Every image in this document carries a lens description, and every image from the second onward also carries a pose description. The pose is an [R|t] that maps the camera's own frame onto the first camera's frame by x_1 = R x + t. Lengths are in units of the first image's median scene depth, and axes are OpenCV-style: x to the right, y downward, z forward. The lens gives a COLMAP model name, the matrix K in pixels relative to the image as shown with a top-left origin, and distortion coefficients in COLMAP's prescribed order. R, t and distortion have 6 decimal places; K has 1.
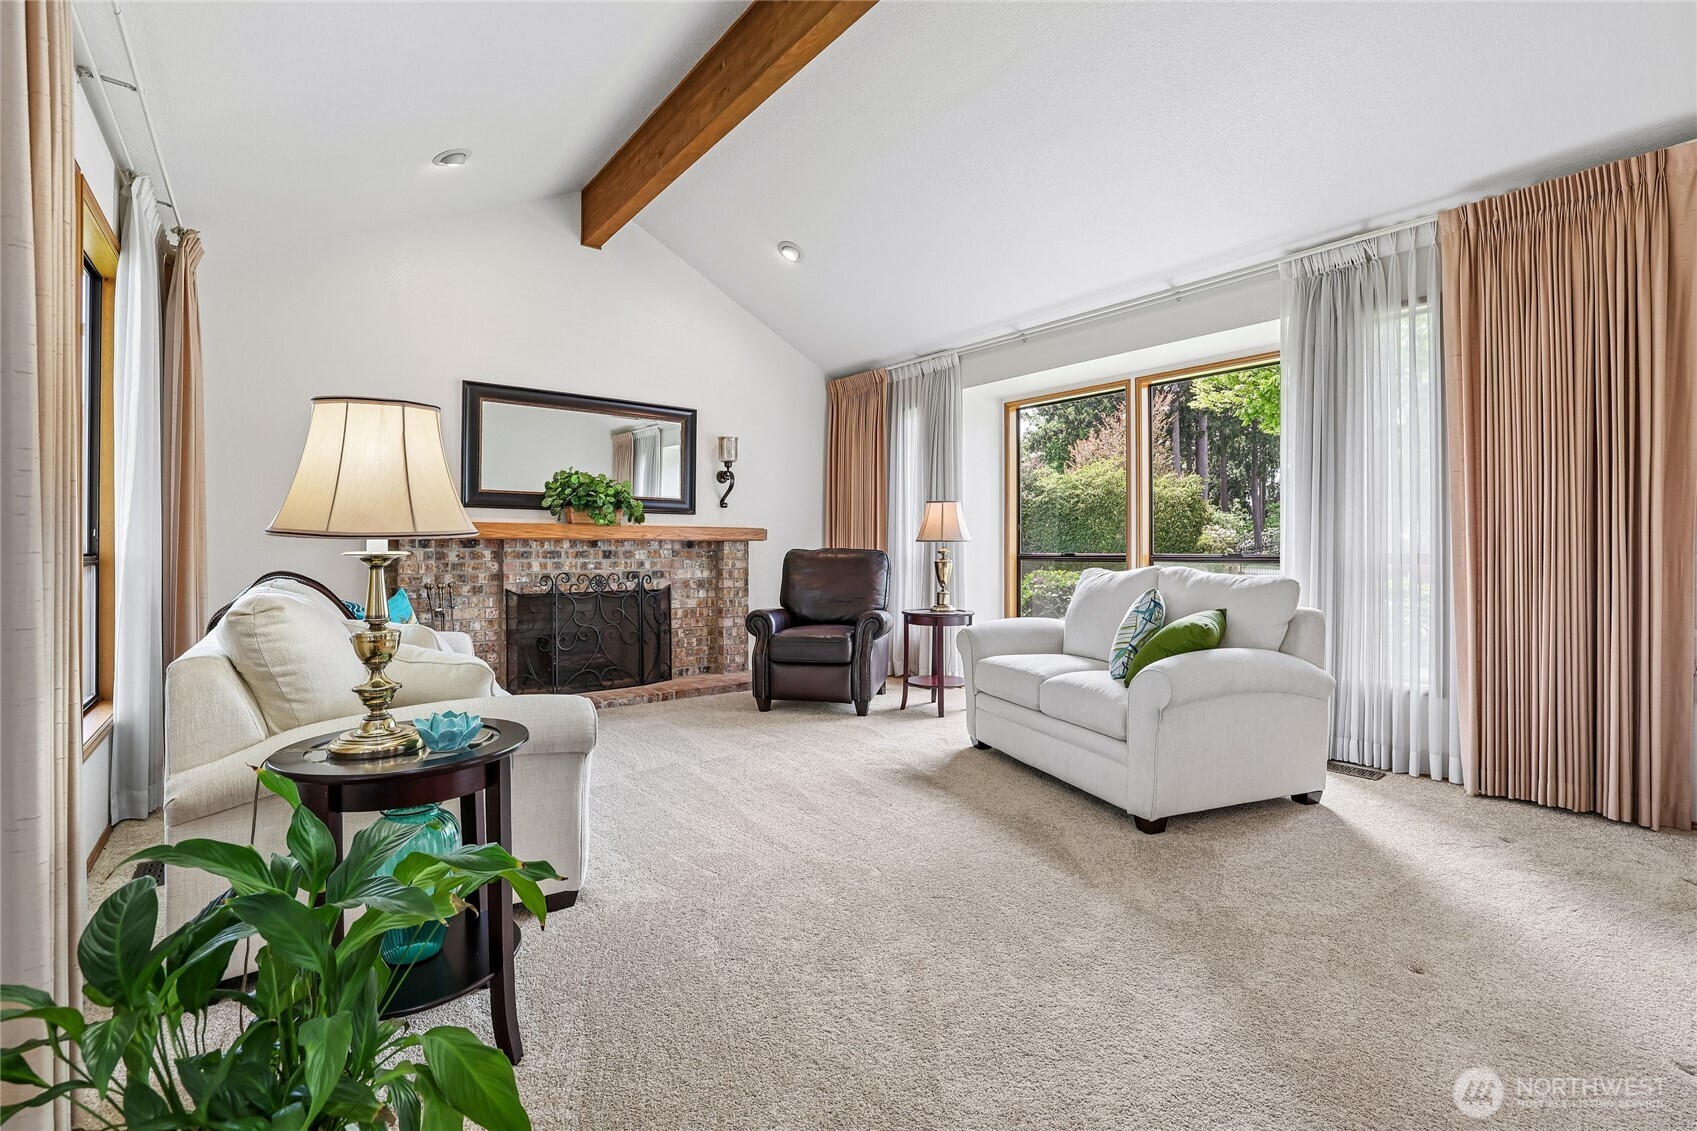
lens RADIAL K [[749.3, 0, 853.2], [0, 749.3, 554.3], [0, 0, 1]] dist [-0.051195, 0.021474]
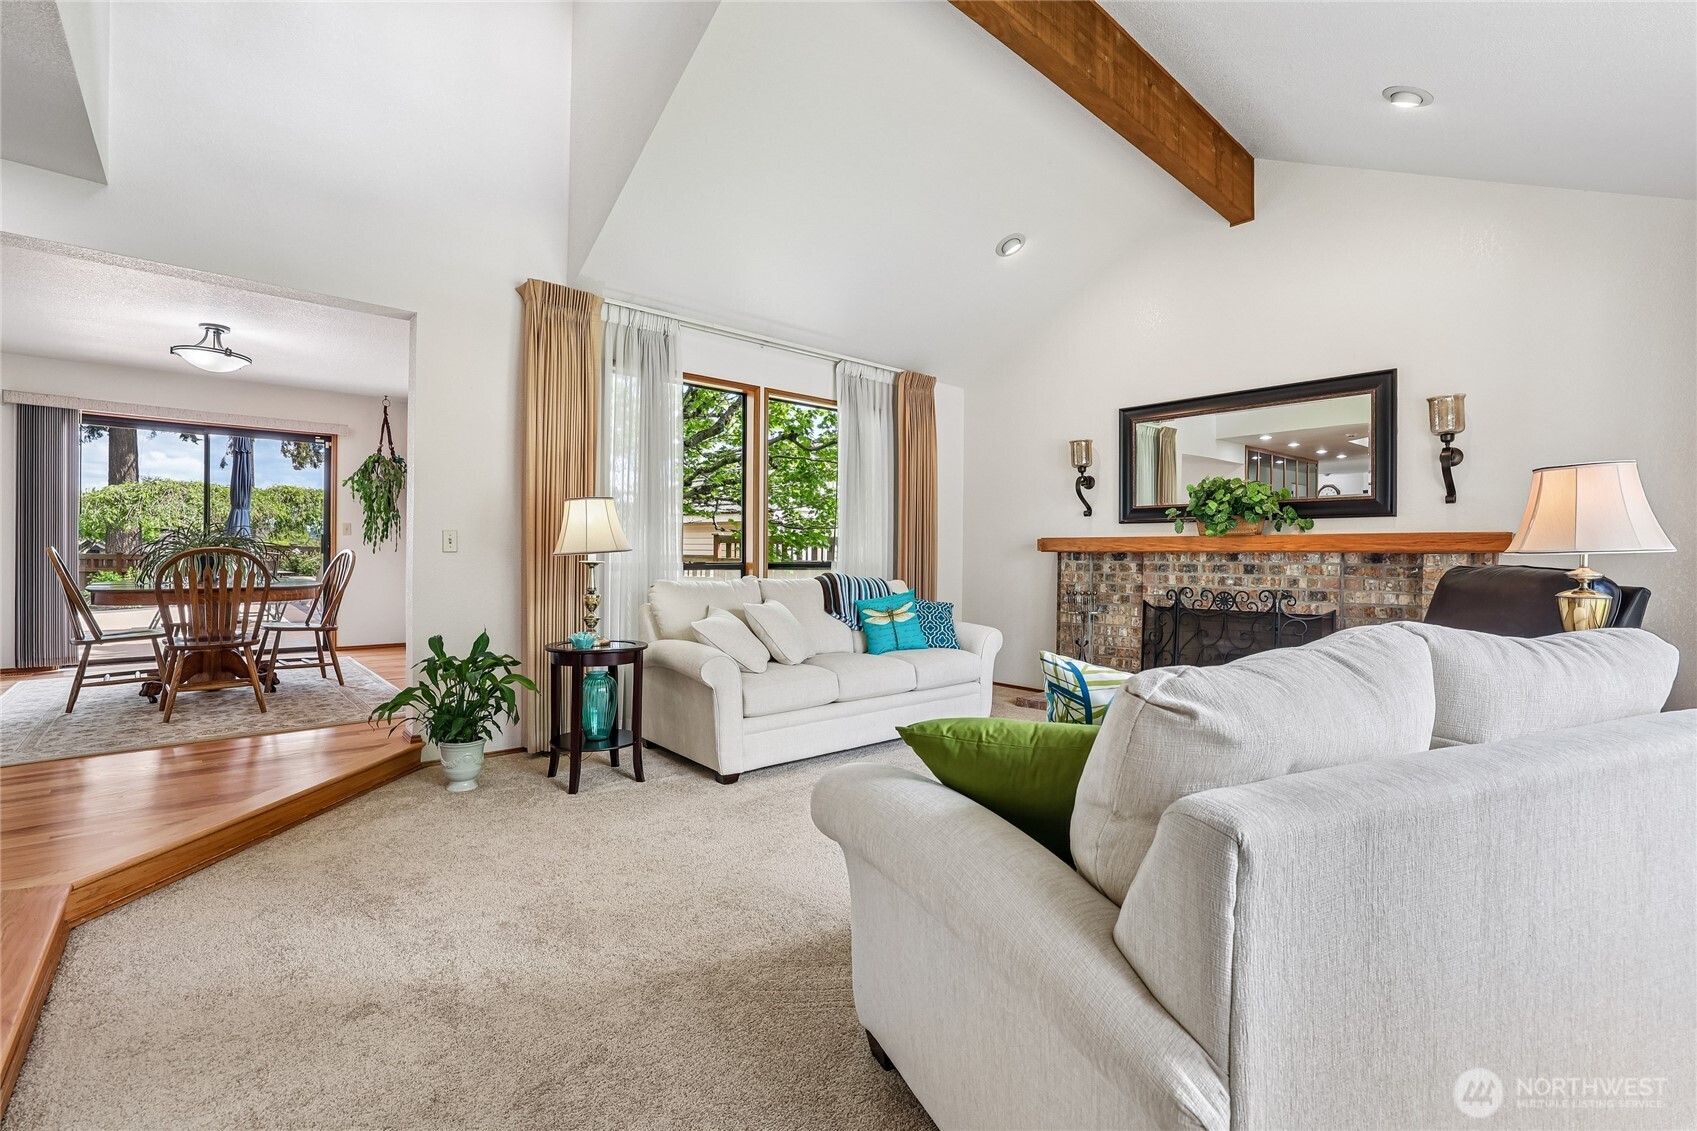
lens RADIAL K [[739.8, 0, 851.6], [0, 739.8, 555.9], [0, 0, 1]] dist [-0.049042, 0.018107]
pose [[0.063052, -0.000179, -0.998010, 0.504348], [-0.013220, 0.999912, -0.001015, -0.008386], [0.997923, 0.013258, 0.063045, 0.498858]]
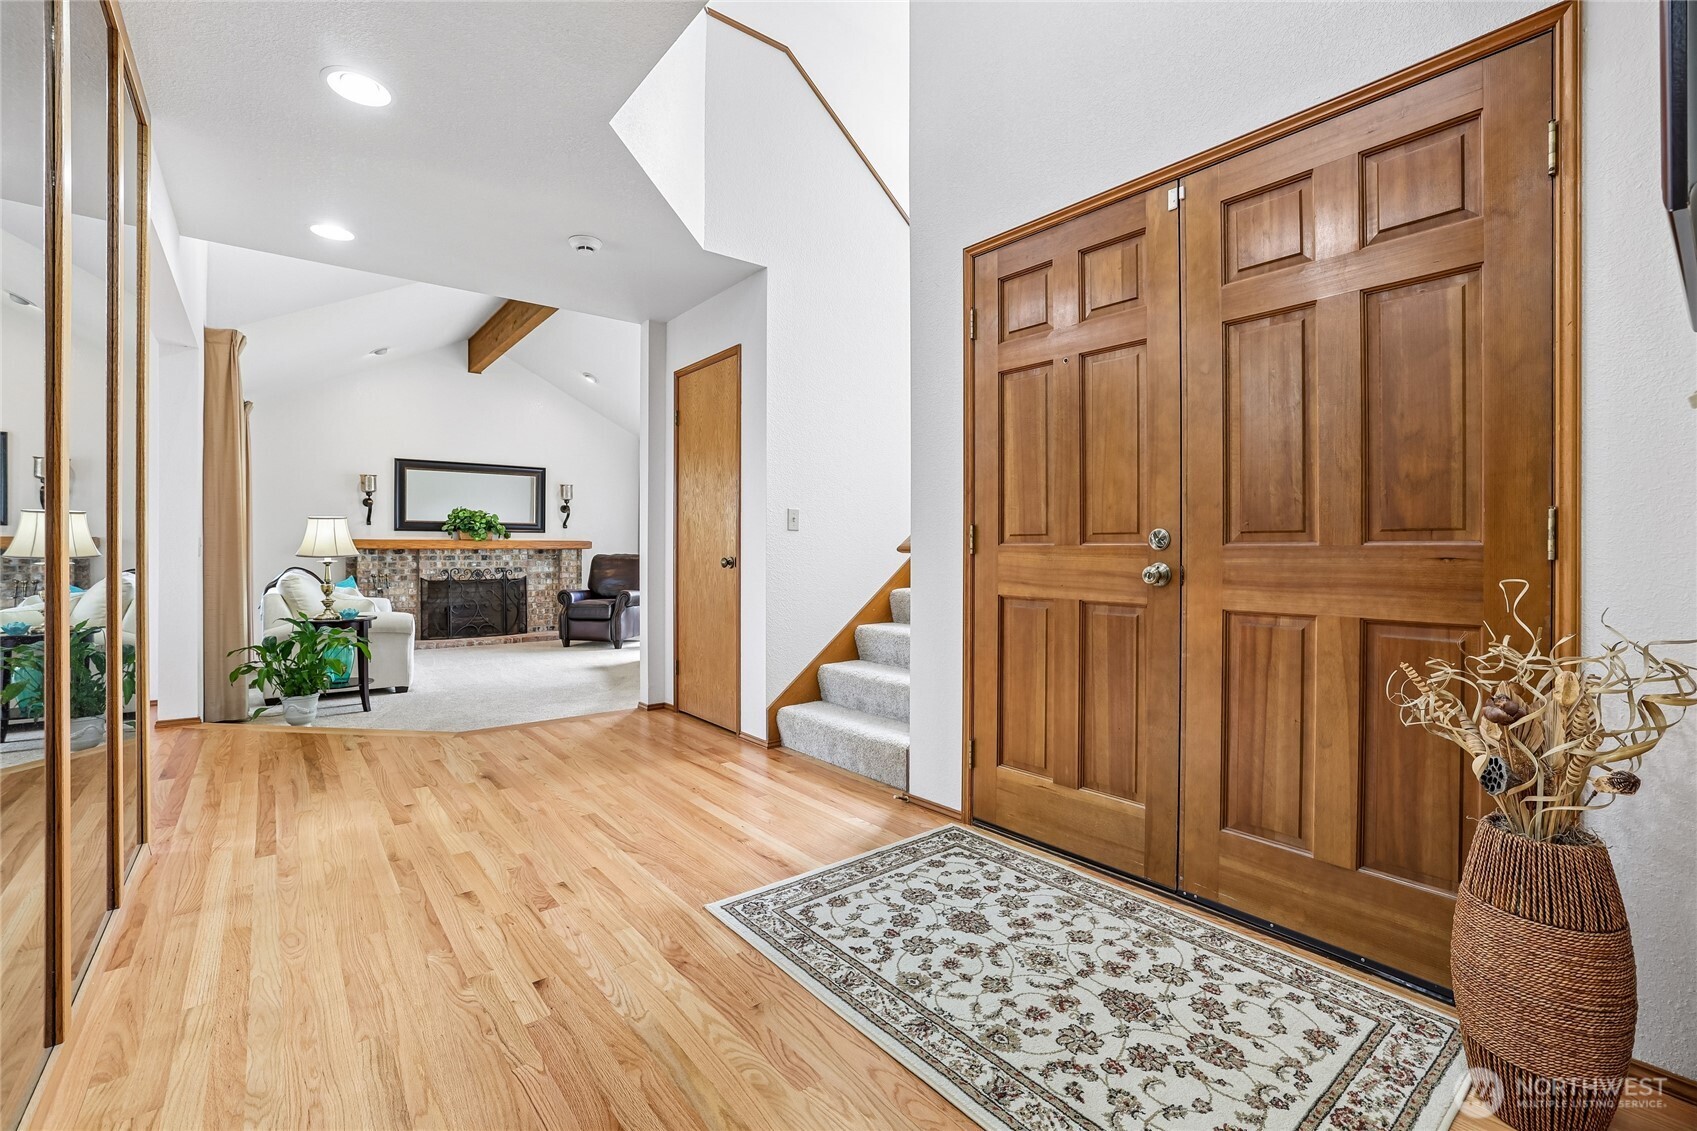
lens RADIAL K [[739.8, 0, 851.6], [0, 739.8, 555.9], [0, 0, 1]] dist [-0.049042, 0.018107]
pose [[0.999971, 0.000350, 0.007542, 0.501298], [-0.000383, 0.999990, 0.004403, -0.011548], [-0.007540, -0.004405, 0.999962, -0.677951]]
